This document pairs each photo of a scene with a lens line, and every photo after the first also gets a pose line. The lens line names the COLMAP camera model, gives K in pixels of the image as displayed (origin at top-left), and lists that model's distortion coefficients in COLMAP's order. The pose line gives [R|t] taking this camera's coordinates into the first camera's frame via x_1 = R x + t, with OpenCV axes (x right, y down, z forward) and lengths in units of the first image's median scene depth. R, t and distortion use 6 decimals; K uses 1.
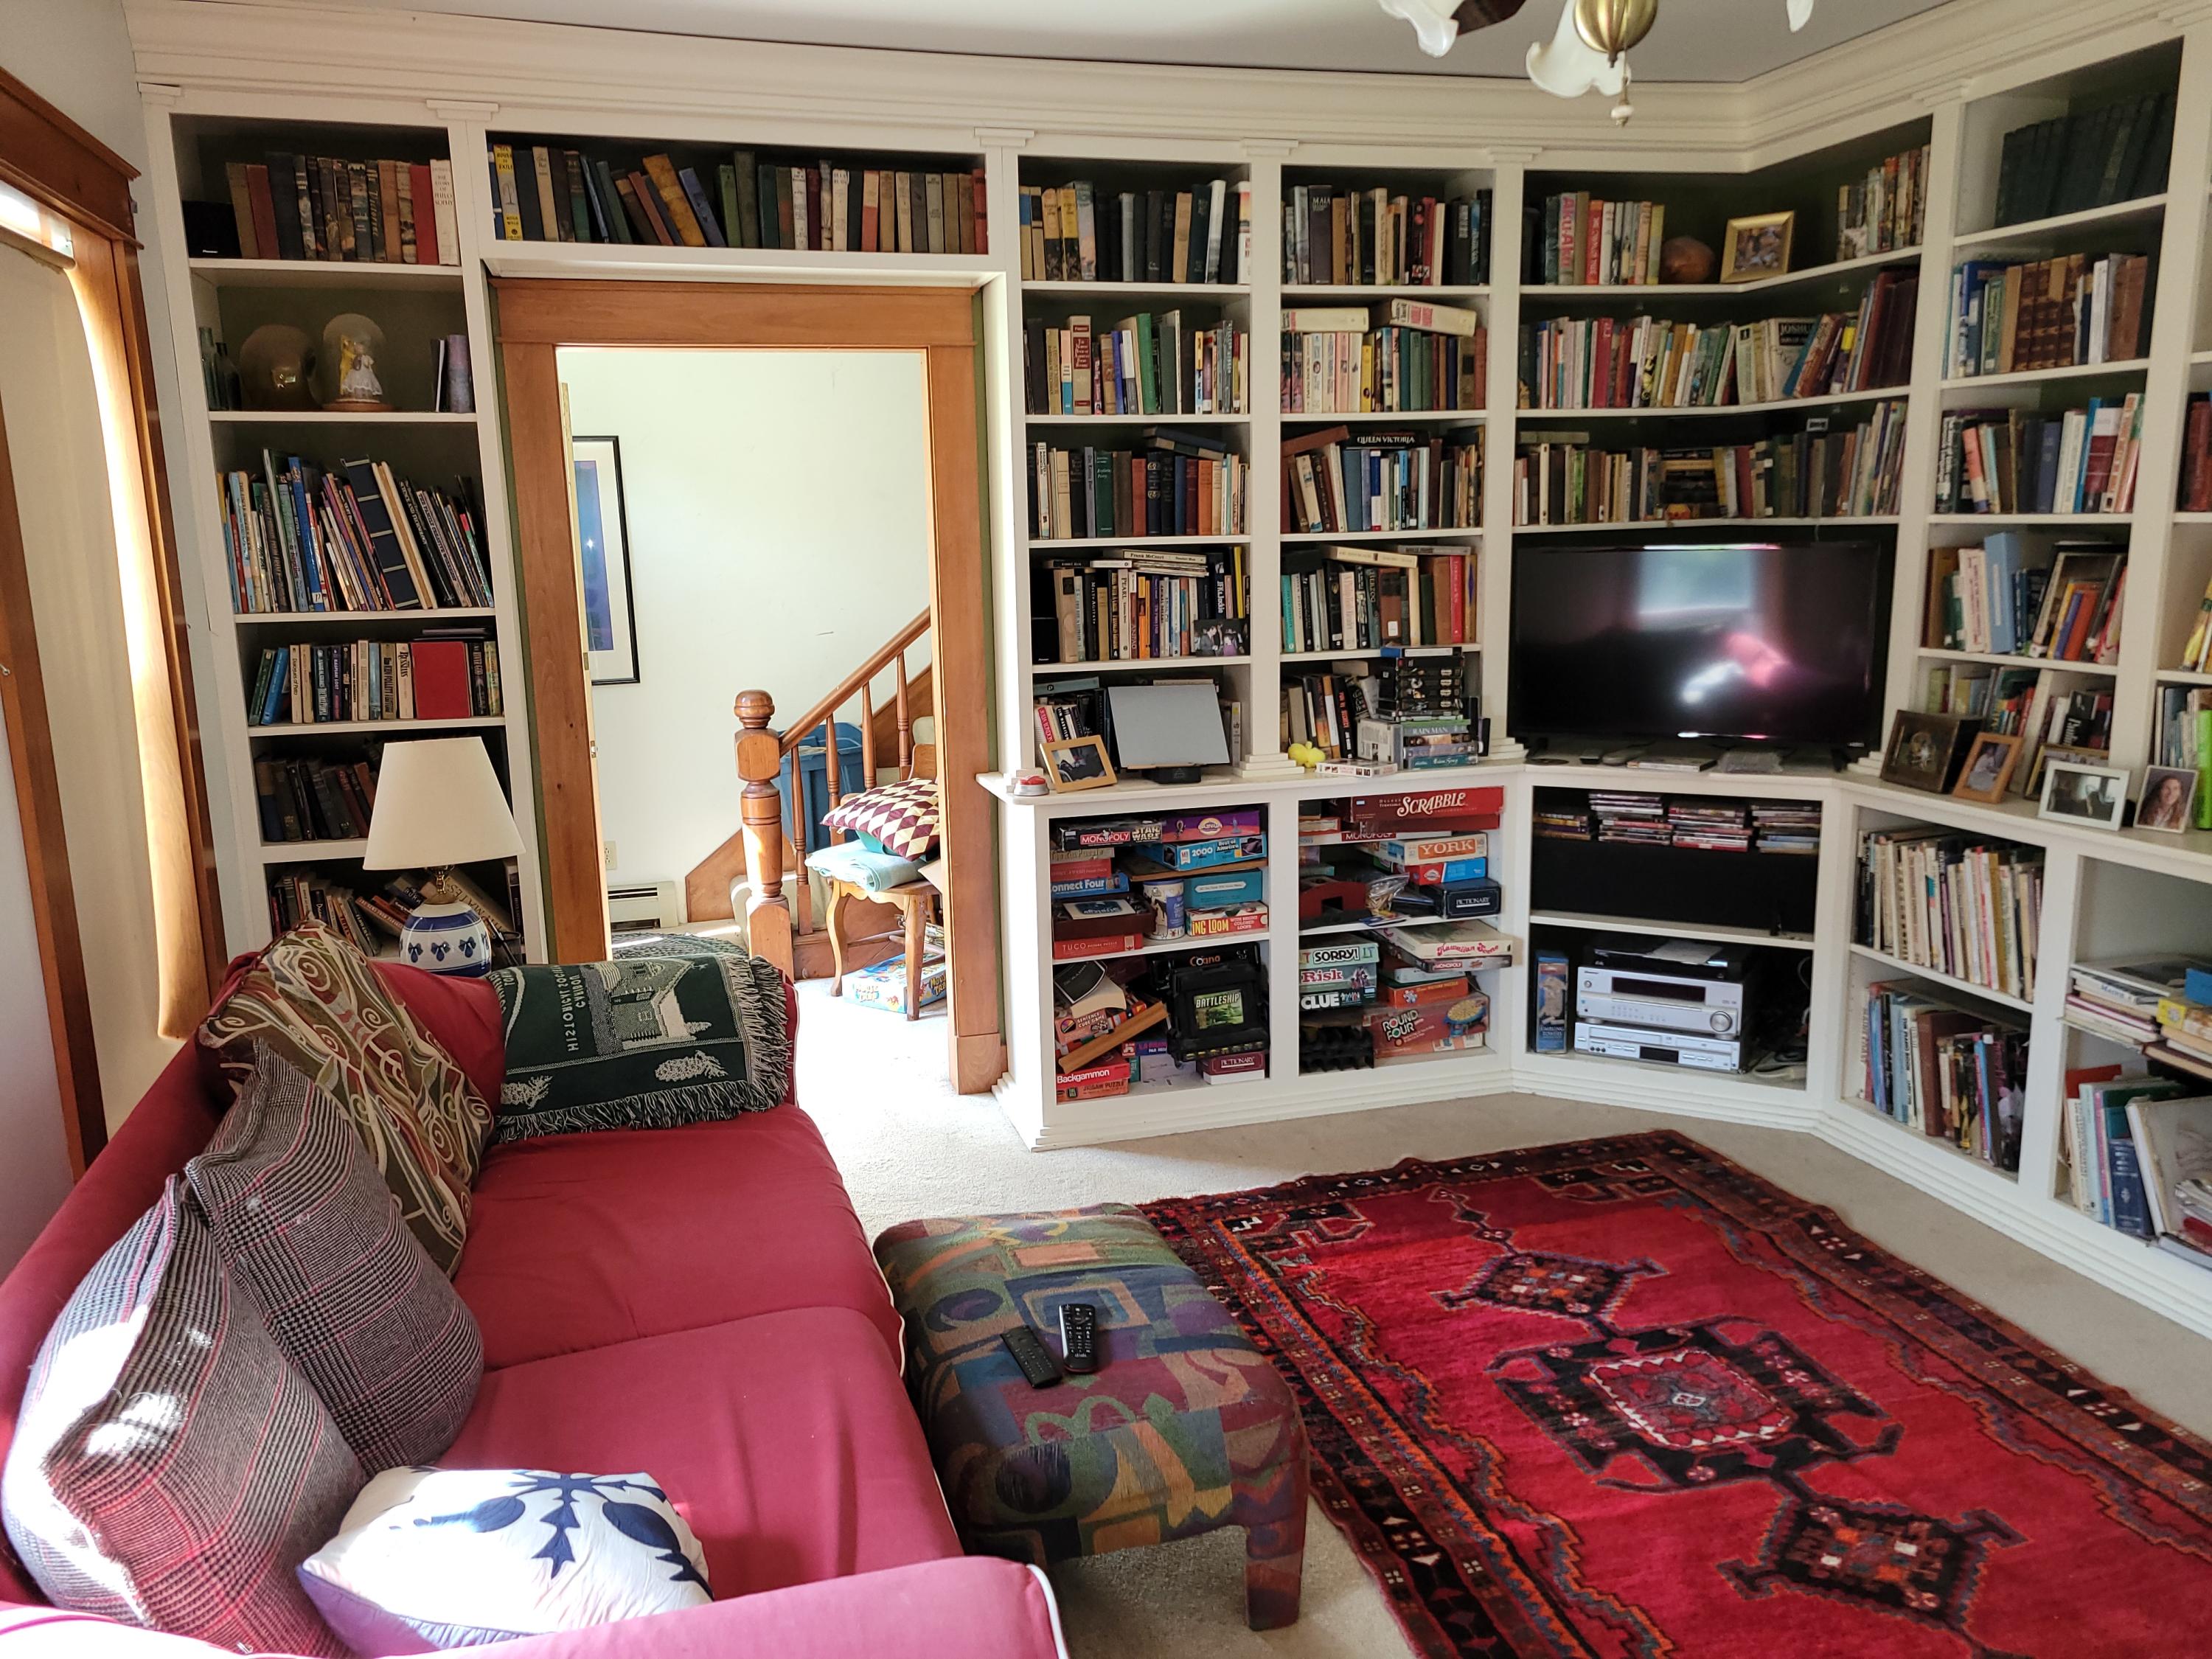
lens RADIAL K [[1627.2, 0, 1106.0], [0, 1627.2, 829.5], [0, 0, 1]] dist [0.082079, -0.069558]
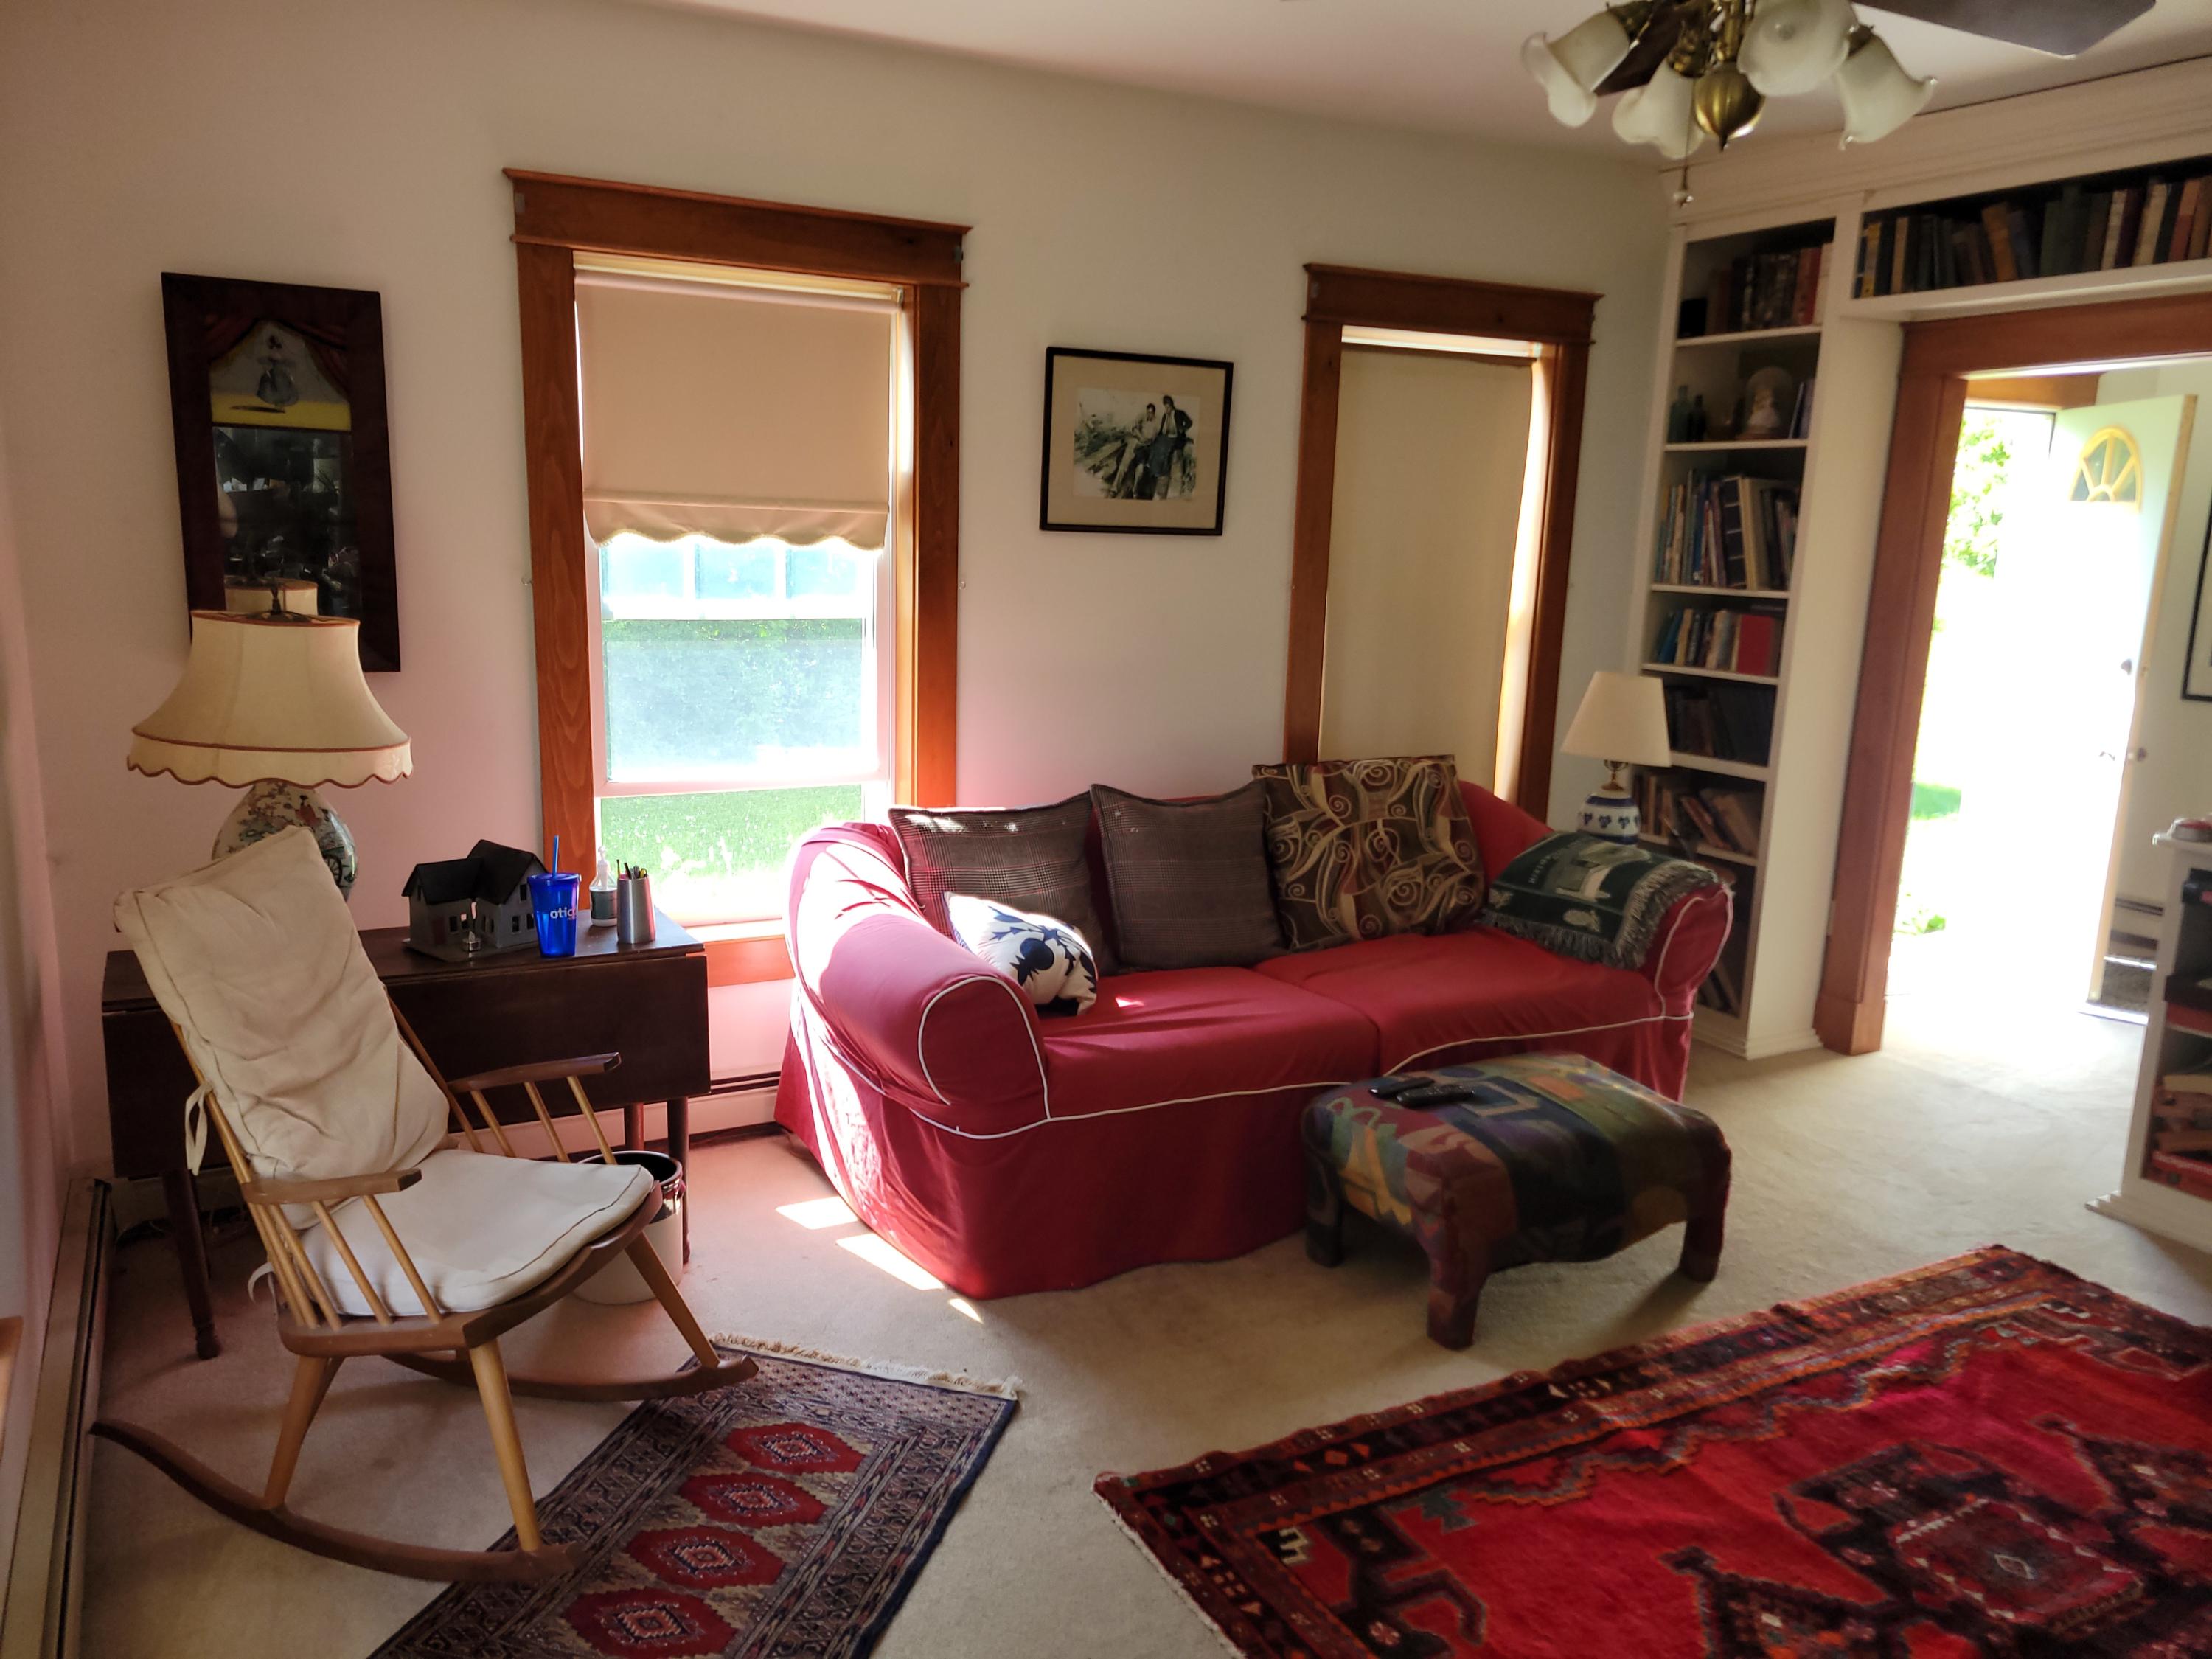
lens RADIAL K [[1627.2, 0, 1106.0], [0, 1627.2, 829.5], [0, 0, 1]] dist [0.082079, -0.069558]
pose [[0.231498, 0.208987, -0.950123, 0.778752], [-0.214187, 0.963637, 0.159773, -0.050202], [0.948964, 0.166516, 0.267842, 0.197387]]
